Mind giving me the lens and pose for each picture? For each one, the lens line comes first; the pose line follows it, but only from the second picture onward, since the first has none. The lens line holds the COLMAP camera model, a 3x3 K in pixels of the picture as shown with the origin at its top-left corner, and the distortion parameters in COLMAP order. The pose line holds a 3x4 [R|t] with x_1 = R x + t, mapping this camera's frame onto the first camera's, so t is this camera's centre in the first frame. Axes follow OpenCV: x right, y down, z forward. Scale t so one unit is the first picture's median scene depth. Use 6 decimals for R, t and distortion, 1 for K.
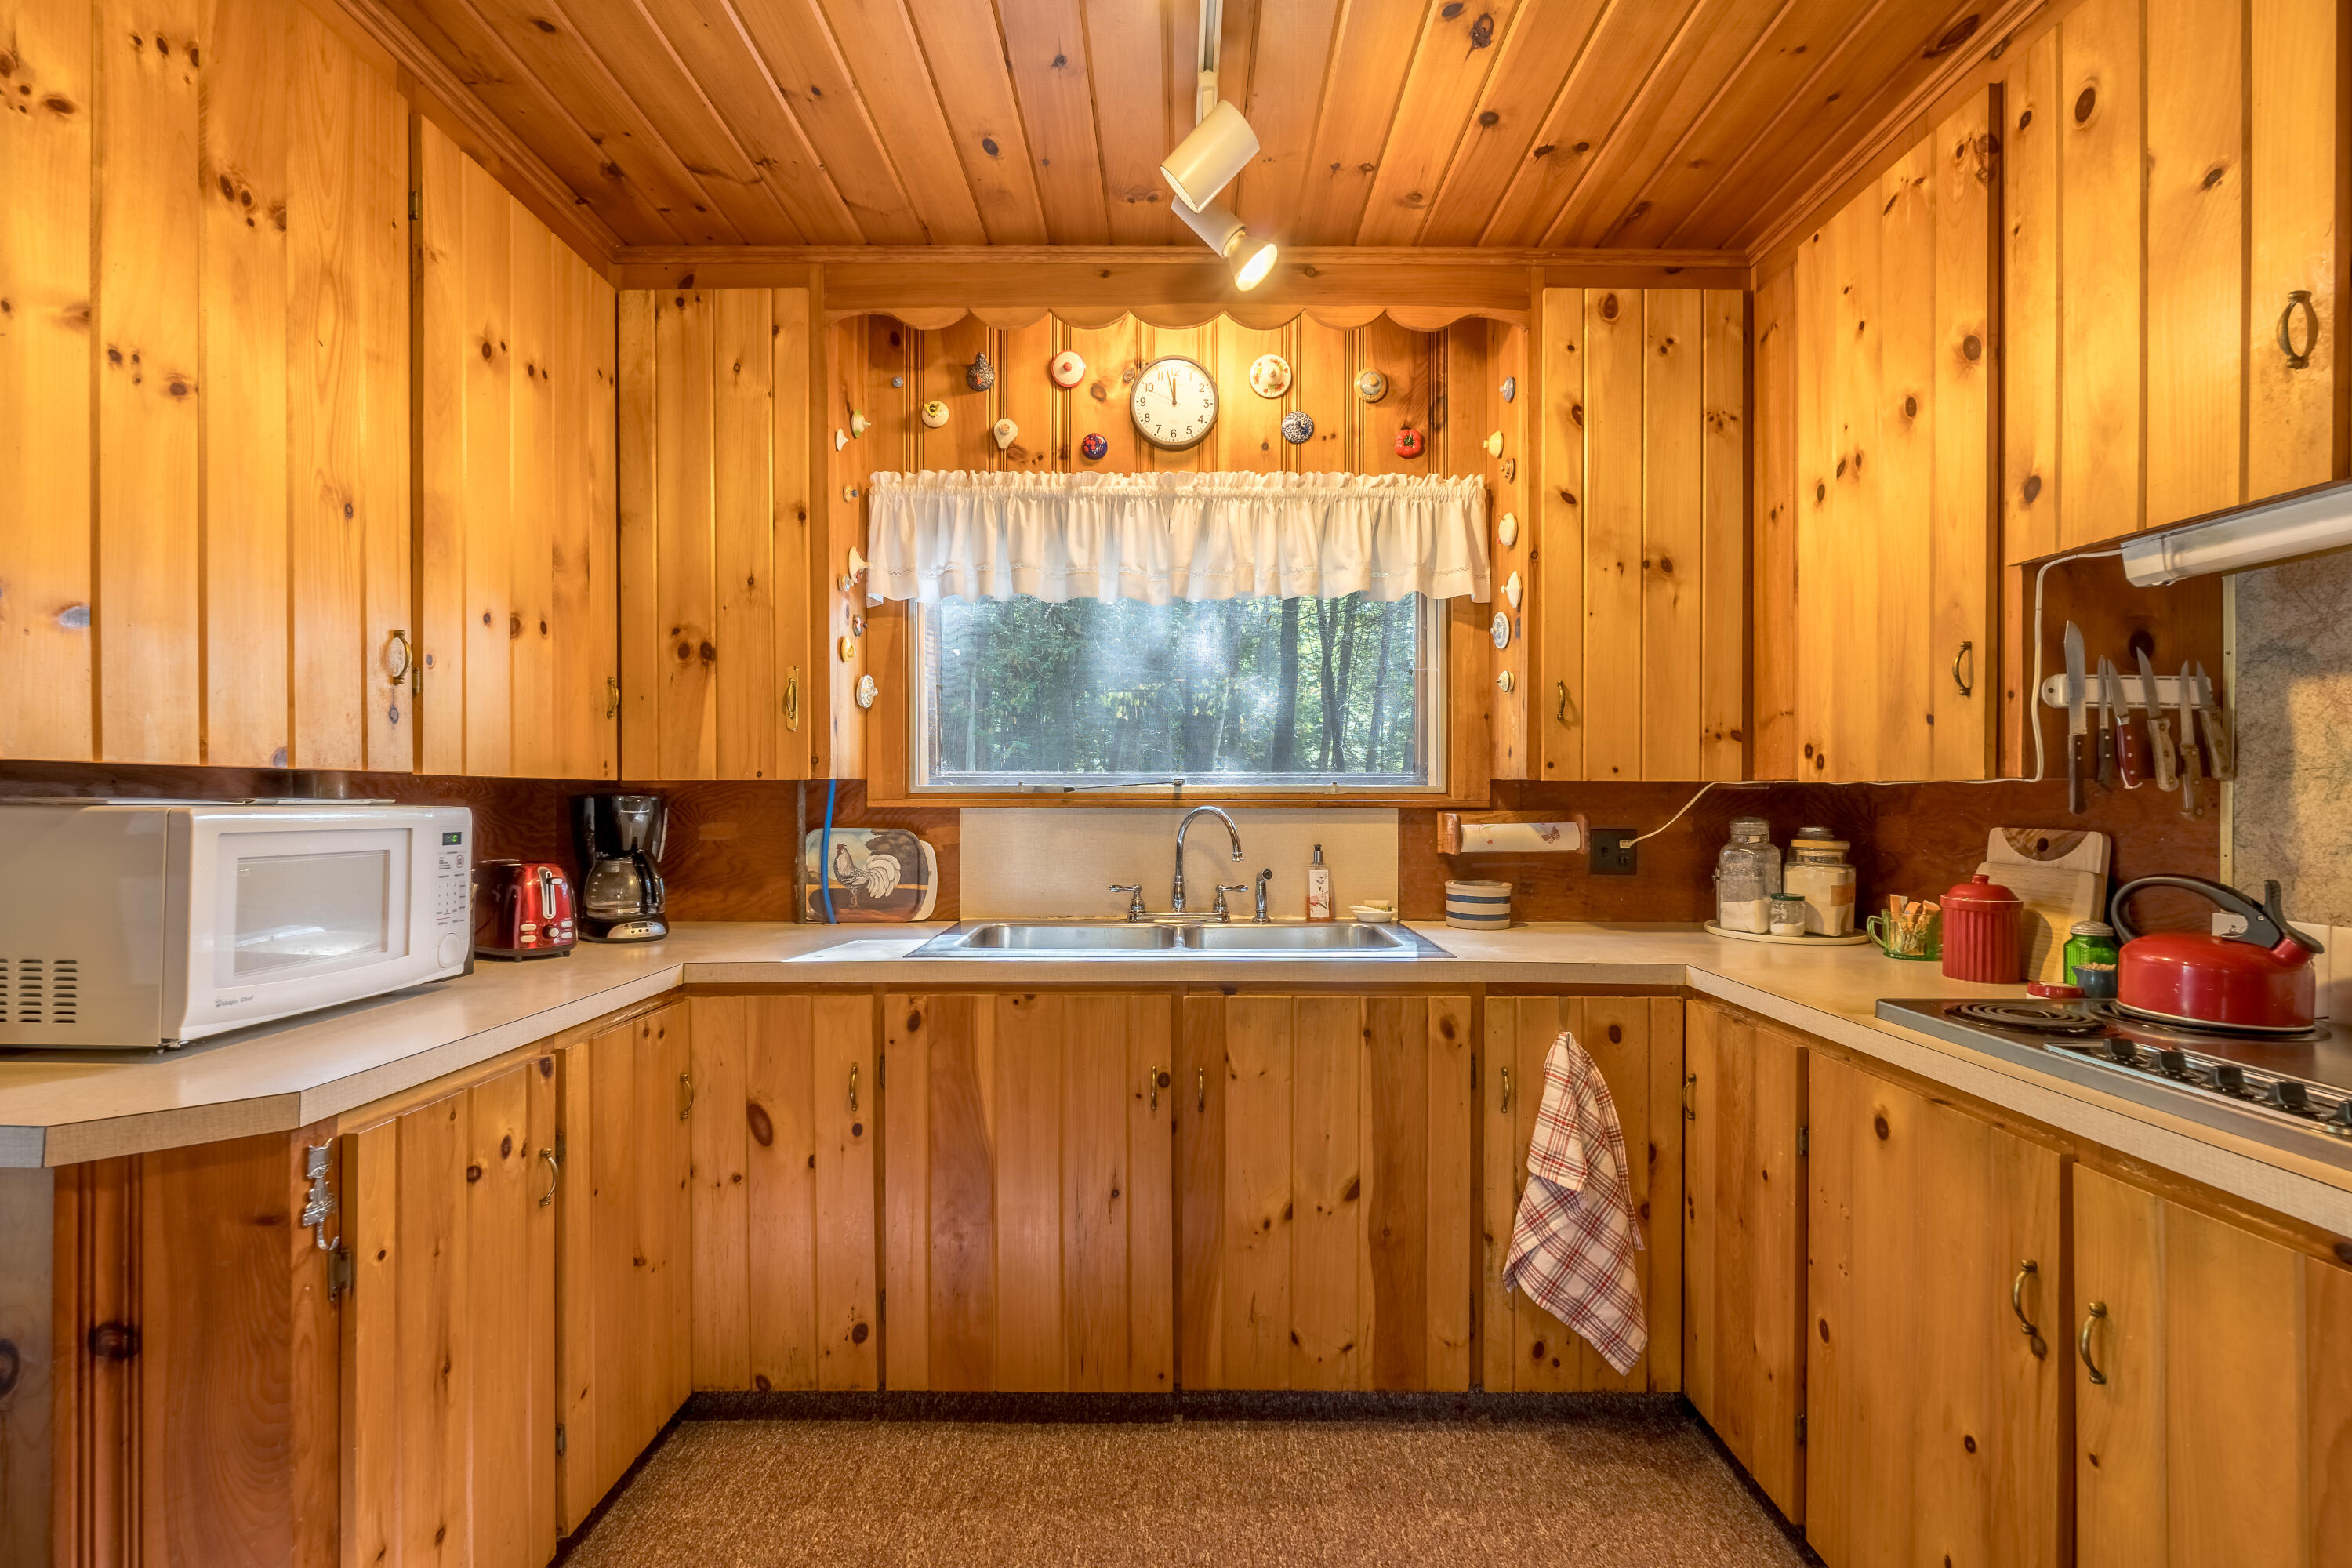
lens RADIAL K [[1014.6, 0, 1177.1], [0, 1014.6, 793.3], [0, 0, 1]] dist [-0.003850, -0.000150]
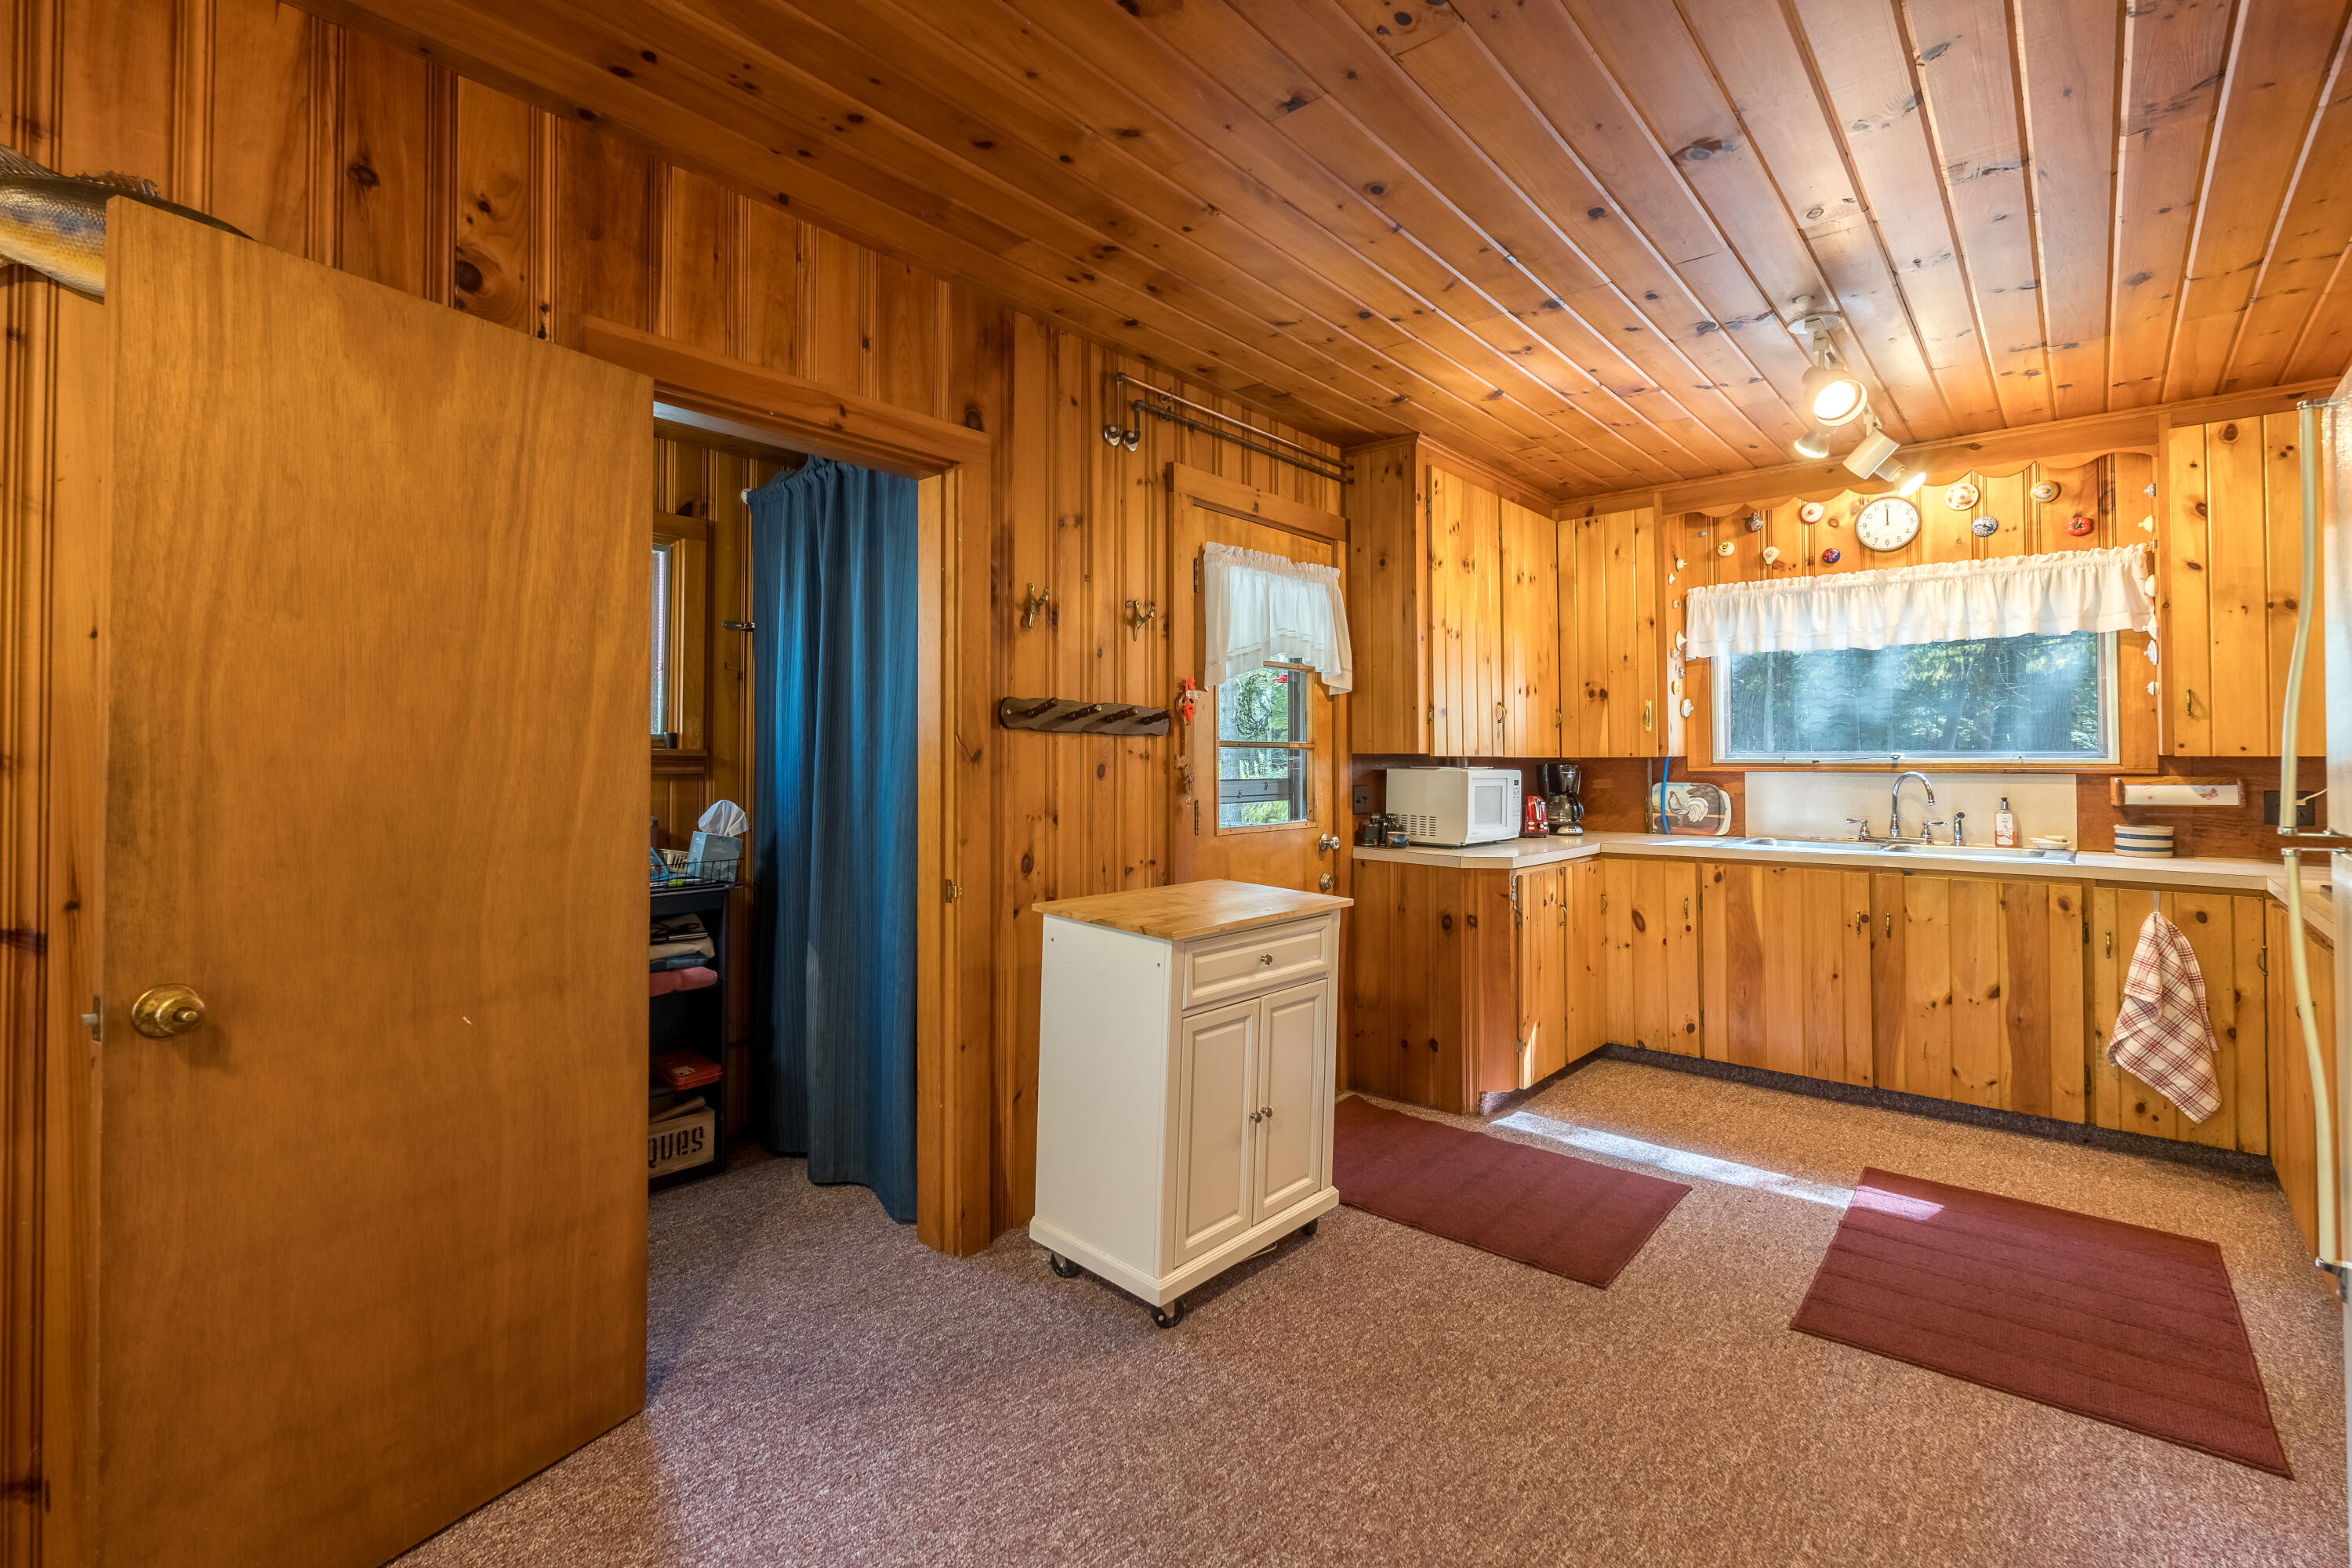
lens RADIAL K [[1014.6, 0, 1180.4], [0, 1014.6, 740.2], [0, 0, 1]] dist [-0.003850, -0.000150]
pose [[0.742153, -0.014227, -0.670080, 0.271868], [0.003020, 0.999836, -0.017883, -0.013825], [0.670224, 0.011248, 0.742074, -1.094871]]
